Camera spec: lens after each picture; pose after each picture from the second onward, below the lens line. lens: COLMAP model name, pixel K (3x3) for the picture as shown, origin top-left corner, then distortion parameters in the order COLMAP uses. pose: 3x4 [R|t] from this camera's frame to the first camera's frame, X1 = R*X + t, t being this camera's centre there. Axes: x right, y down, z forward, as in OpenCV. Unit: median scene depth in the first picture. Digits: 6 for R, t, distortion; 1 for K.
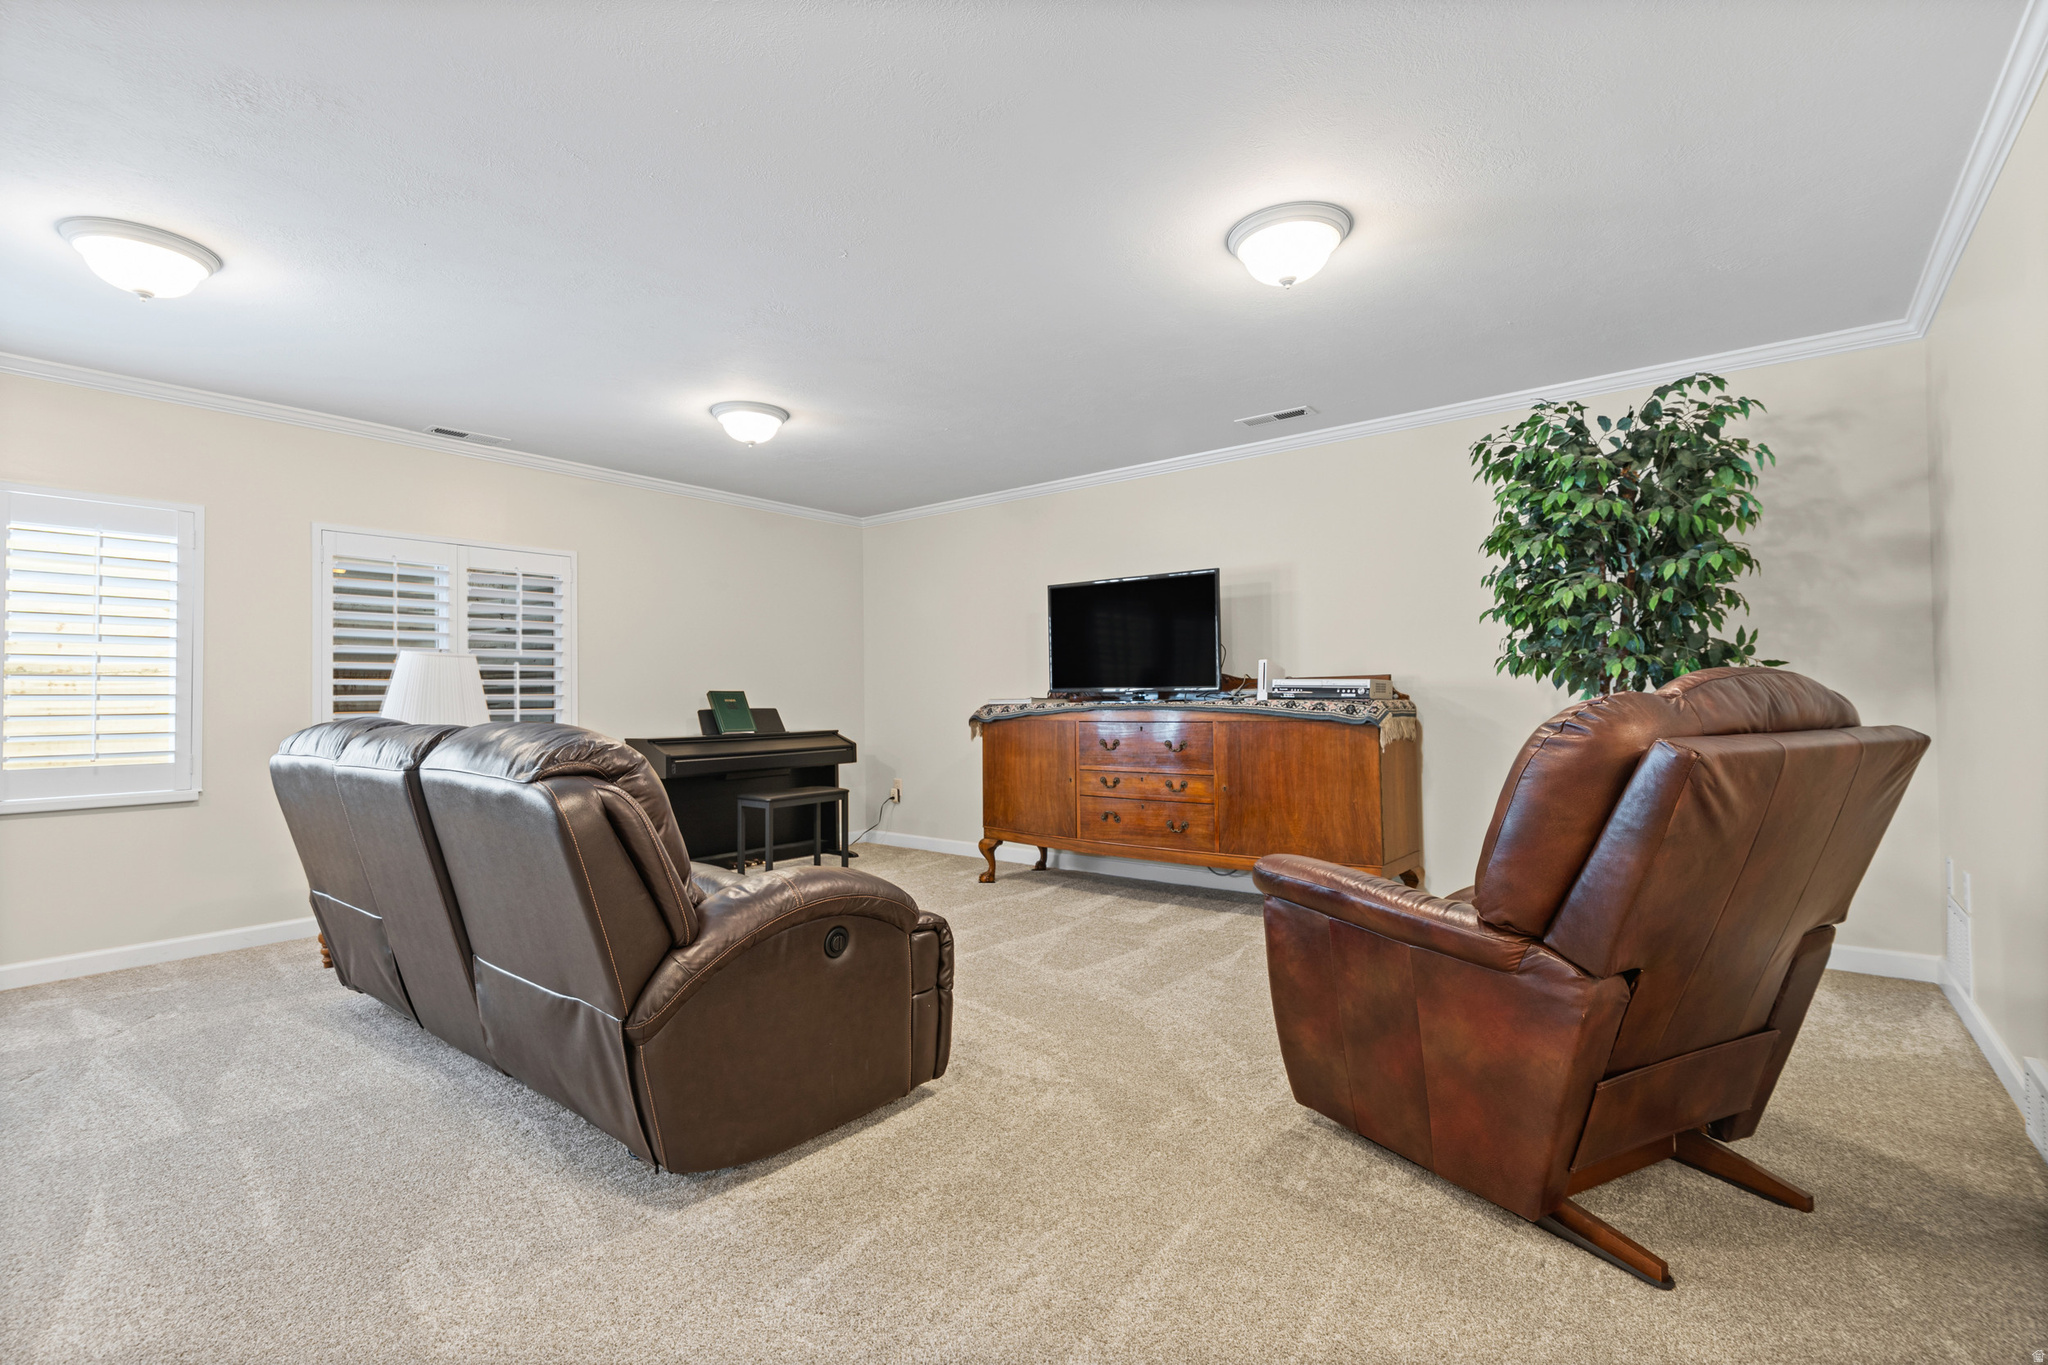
lens RADIAL K [[928.4, 0, 1024.9], [0, 928.4, 677.7], [0, 0, 1]] dist [-0.003108, 0.000422]
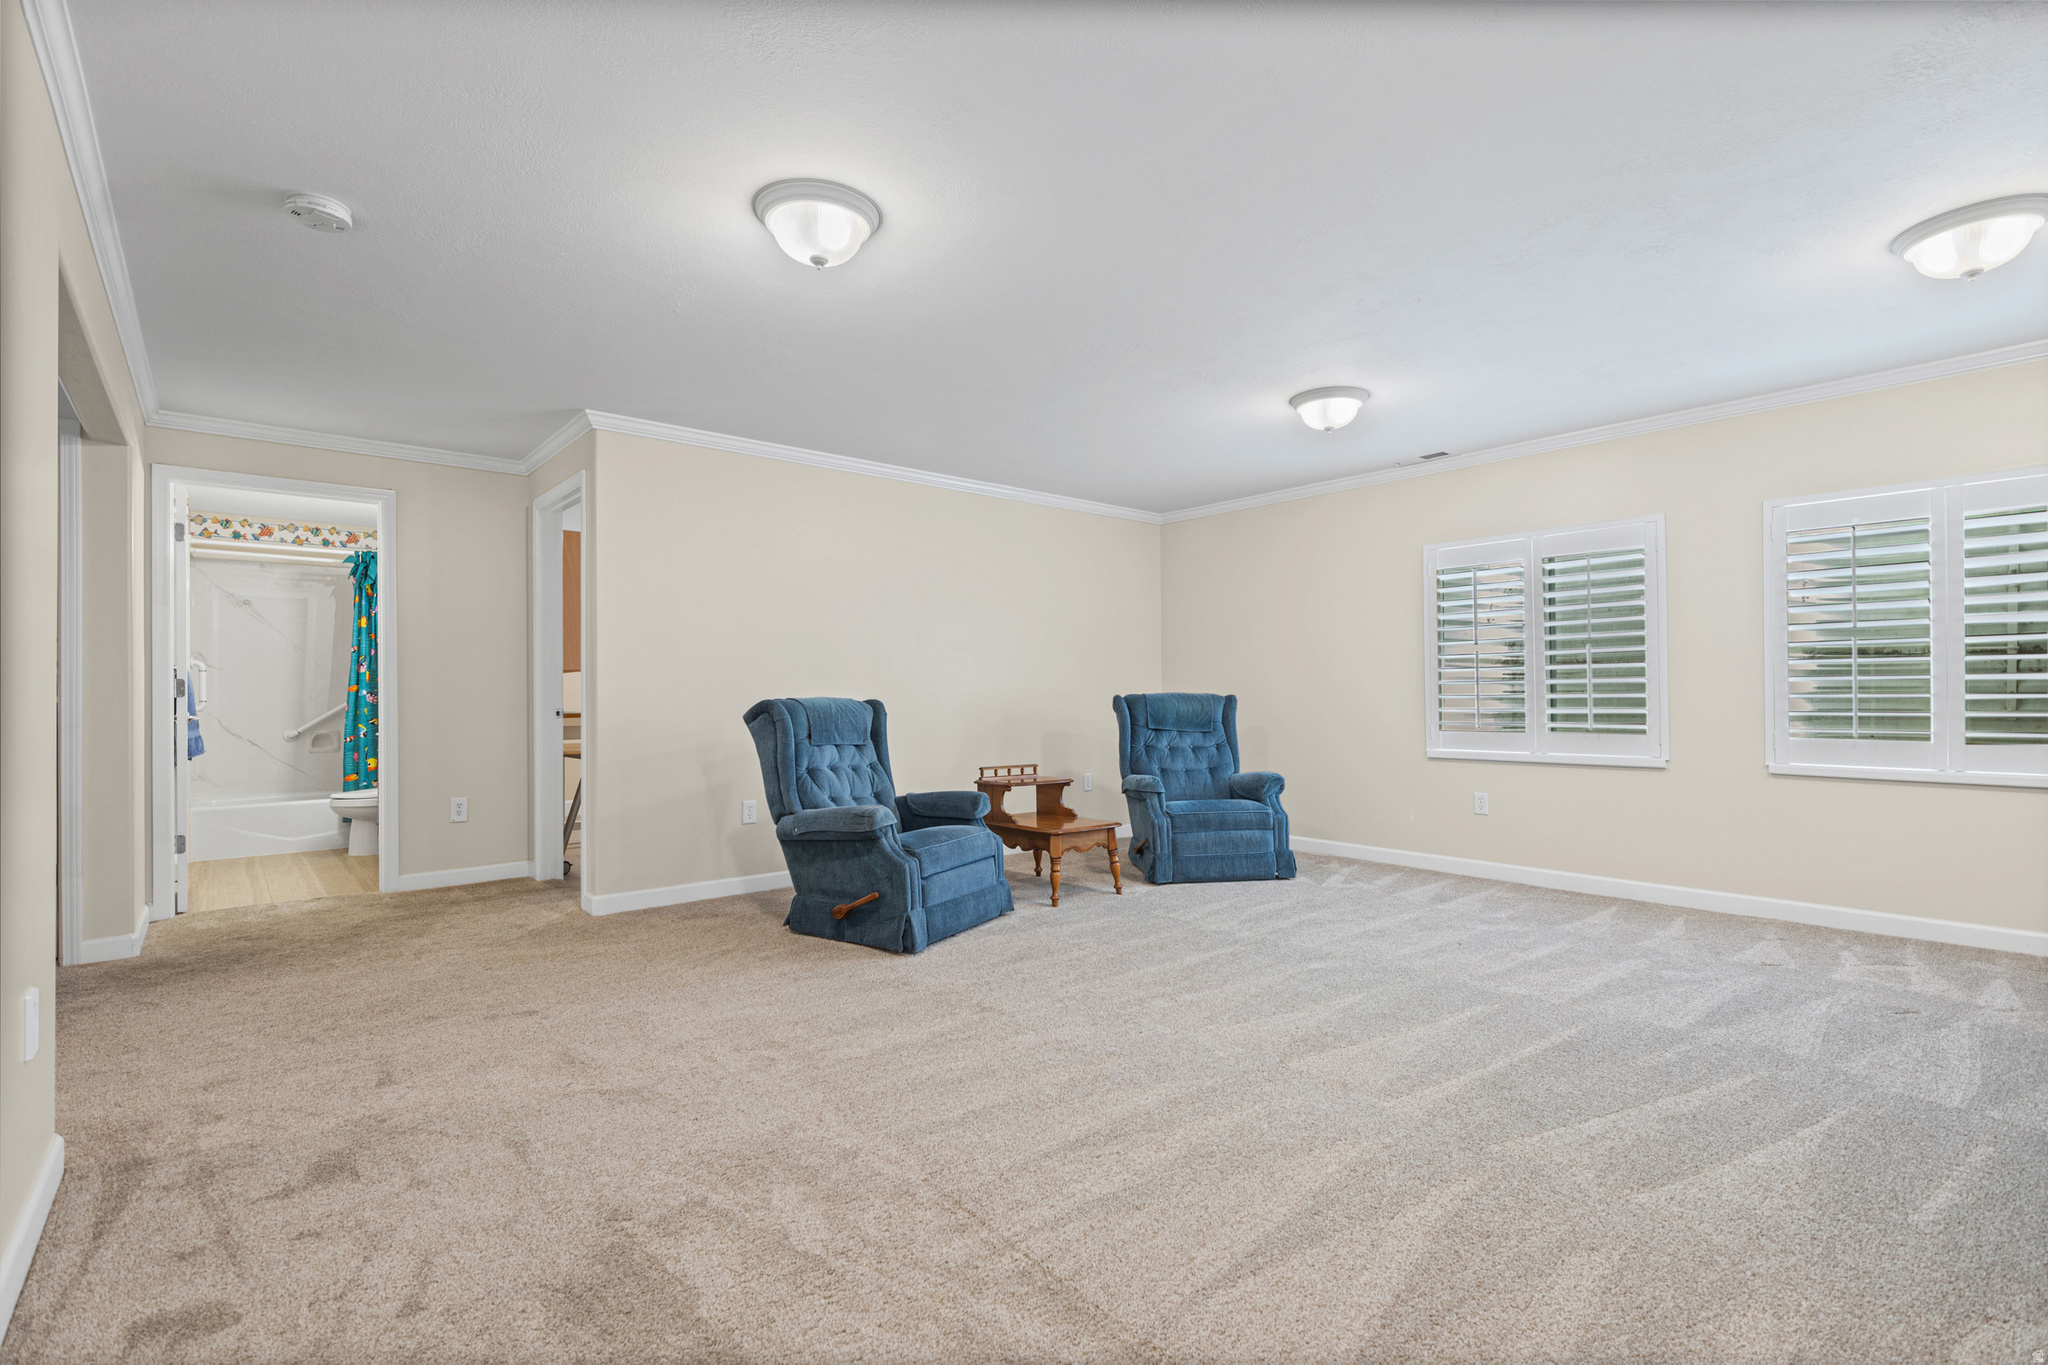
lens RADIAL K [[928.4, 0, 1033.6], [0, 928.4, 688.8], [0, 0, 1]] dist [-0.003108, 0.000422]
pose [[-0.191311, -0.000407, -0.981529, 0.179251], [0.025580, 0.999658, -0.005400, 0.013697], [0.981196, -0.026141, -0.191235, 0.154104]]
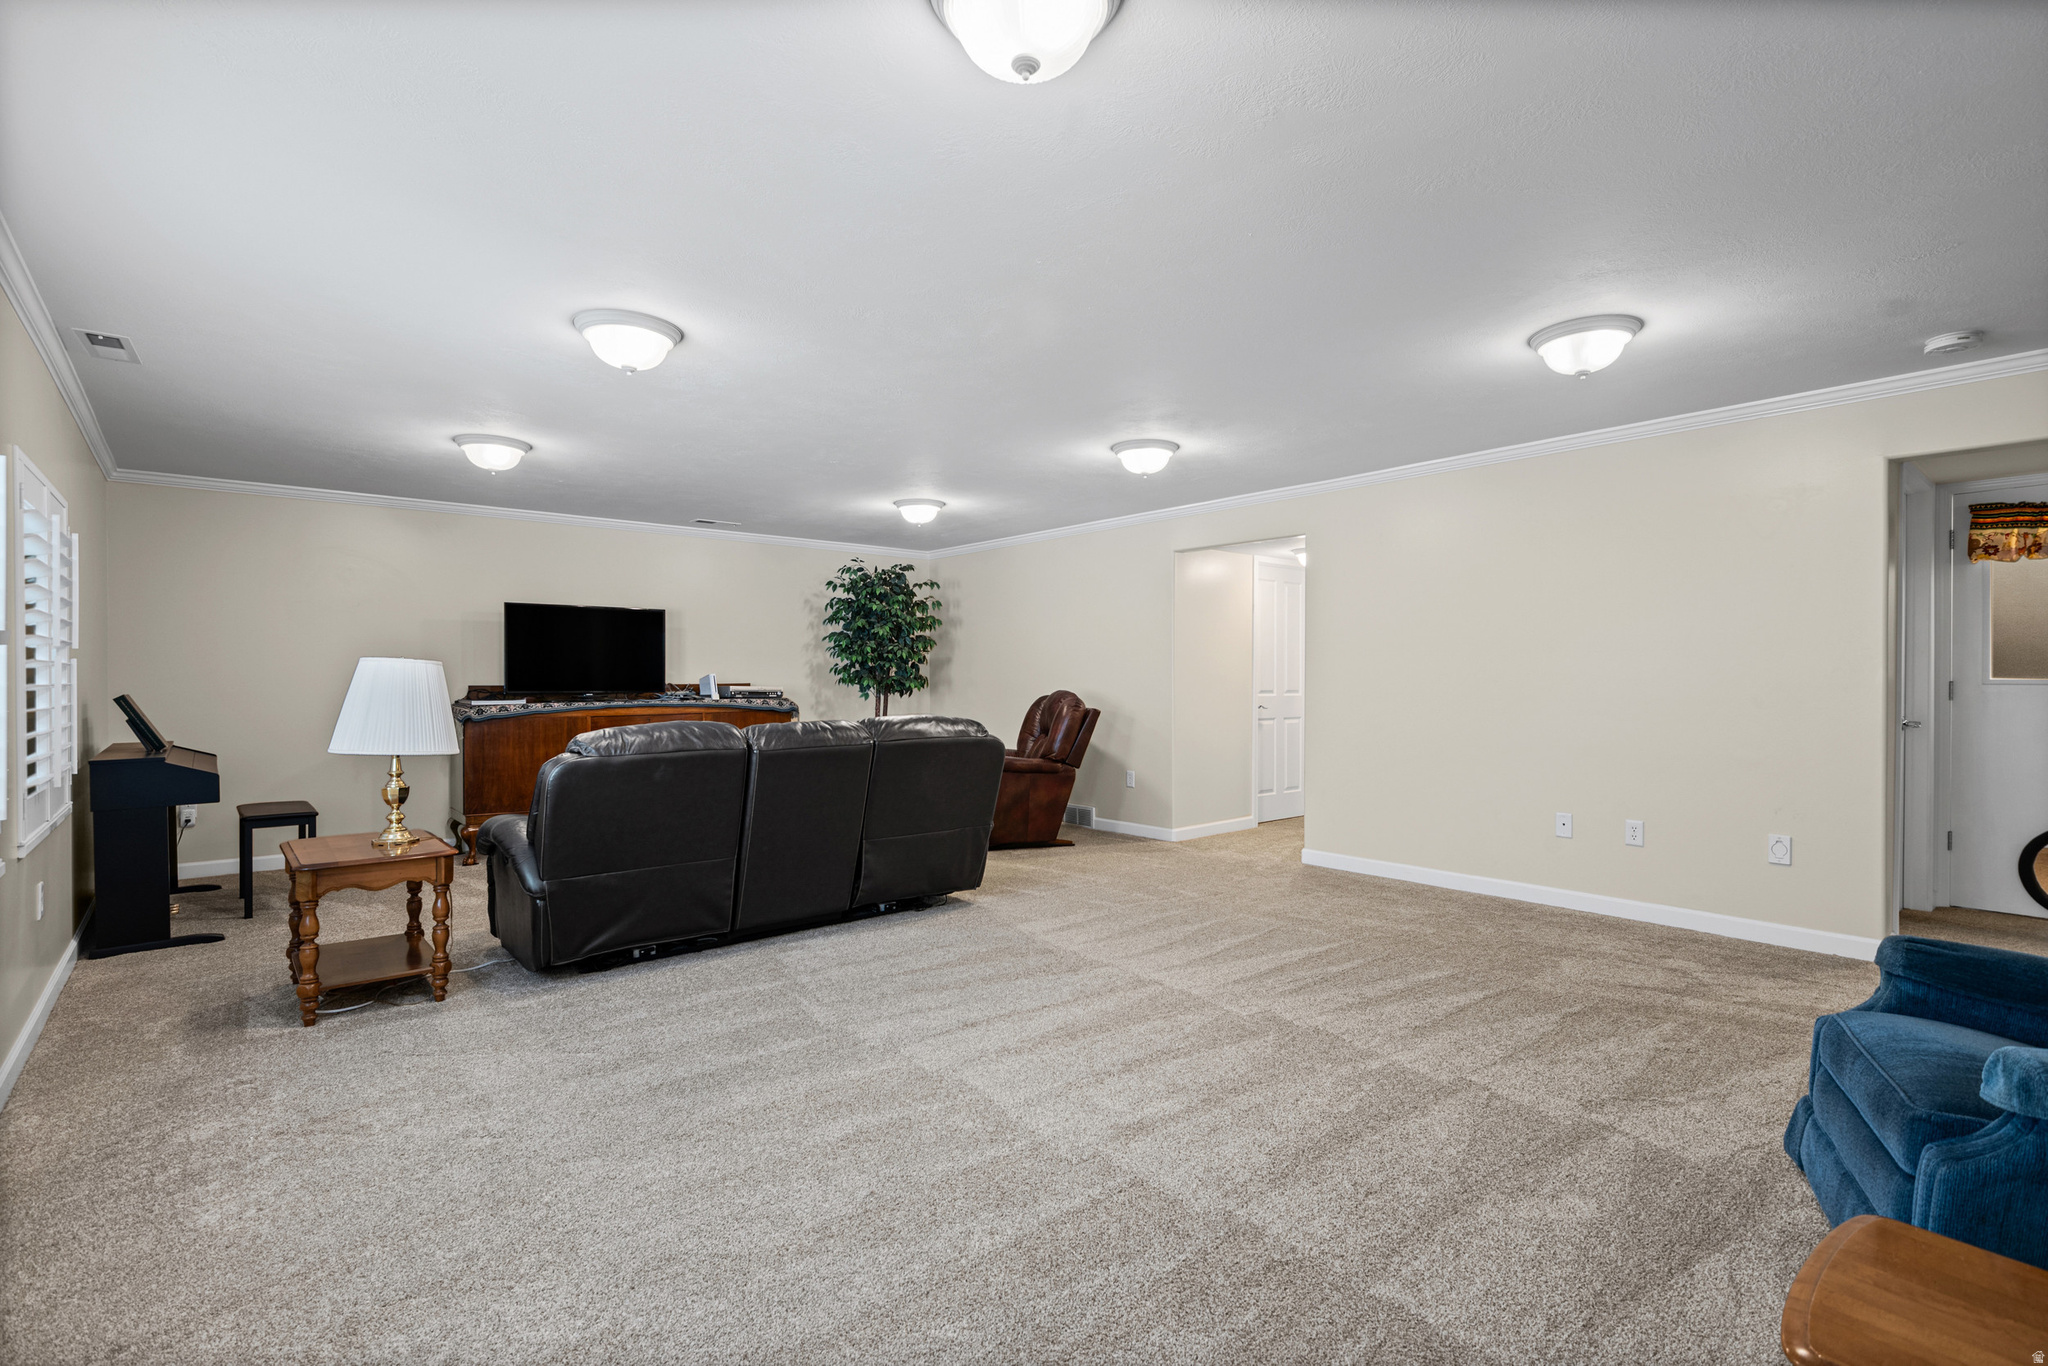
lens RADIAL K [[928.4, 0, 1023.2], [0, 928.4, 688.5], [0, 0, 1]] dist [-0.003108, 0.000422]
pose [[0.183113, 0.002631, 0.983088, -1.635758], [-0.020208, 0.999795, 0.001088, -0.009194], [-0.982884, -0.020065, 0.183129, 0.245585]]
